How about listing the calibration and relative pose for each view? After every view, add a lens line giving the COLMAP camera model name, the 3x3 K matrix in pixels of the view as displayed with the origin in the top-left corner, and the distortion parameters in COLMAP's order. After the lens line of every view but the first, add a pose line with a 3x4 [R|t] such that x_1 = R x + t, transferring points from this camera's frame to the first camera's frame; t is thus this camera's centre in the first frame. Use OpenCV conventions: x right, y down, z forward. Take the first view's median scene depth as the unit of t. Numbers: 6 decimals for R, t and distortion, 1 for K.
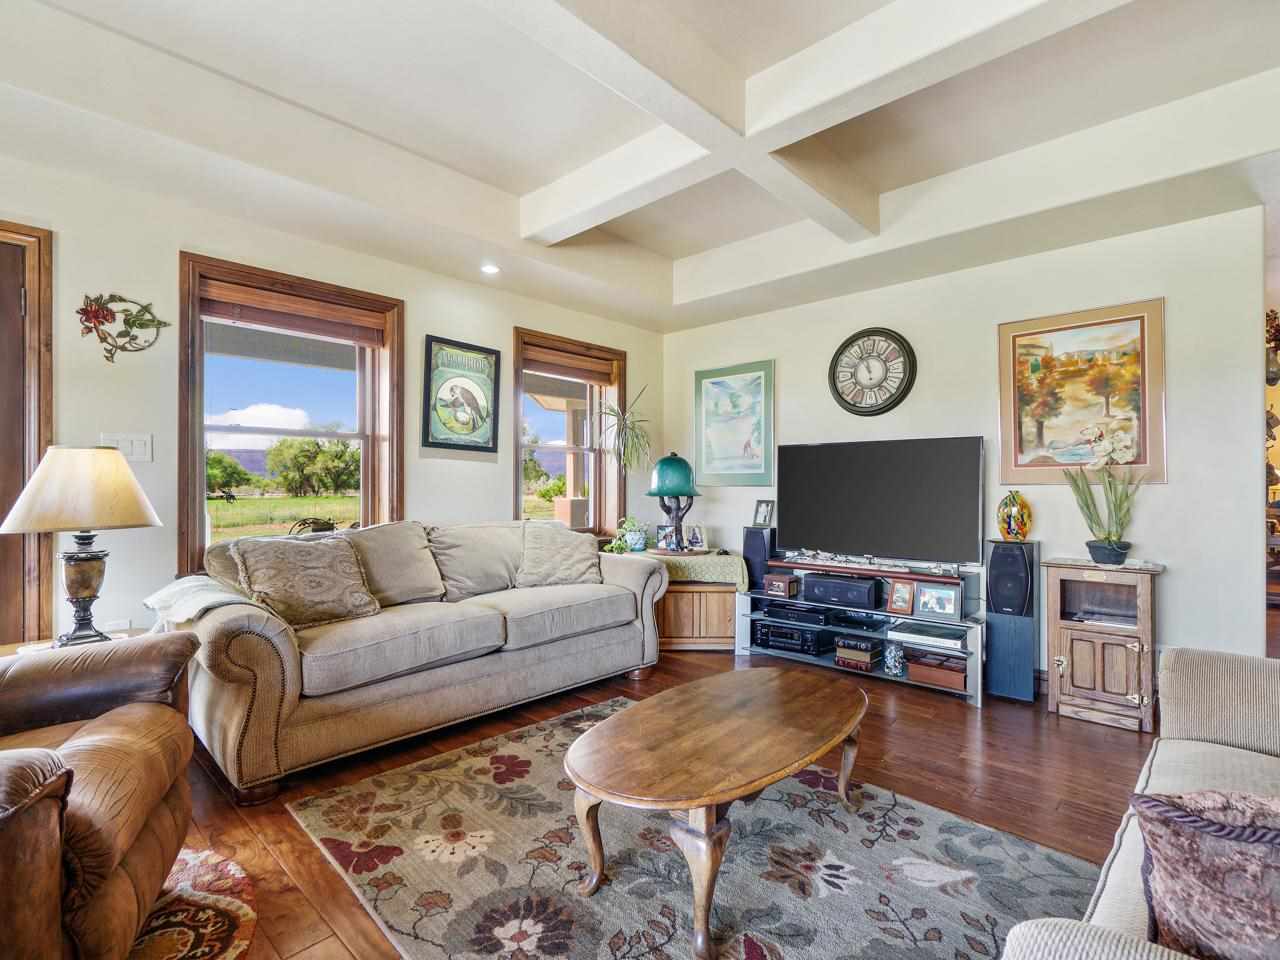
lens RADIAL K [[624.7, 0, 640.6], [0, 624.7, 484.8], [0, 0, 1]] dist [0.002701, -0.001847]
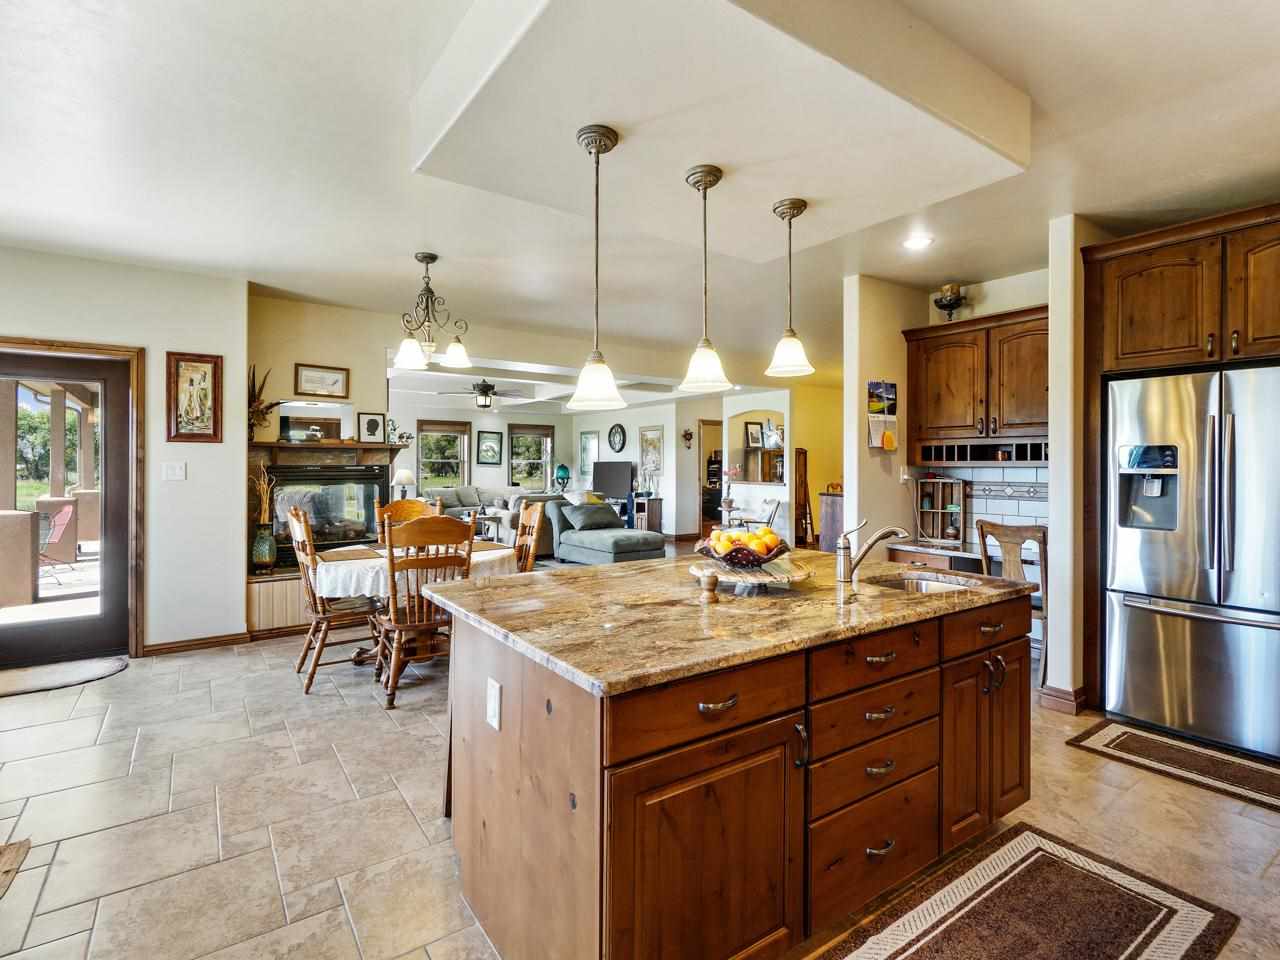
lens RADIAL K [[624.7, 0, 647.7], [0, 624.7, 469.4], [0, 0, 1]] dist [0.002701, -0.001847]
pose [[0.983849, -0.000144, -0.178998, 1.165819], [0.001115, 0.999985, 0.005323, -0.049825], [0.178994, -0.005437, 0.983835, -2.160816]]
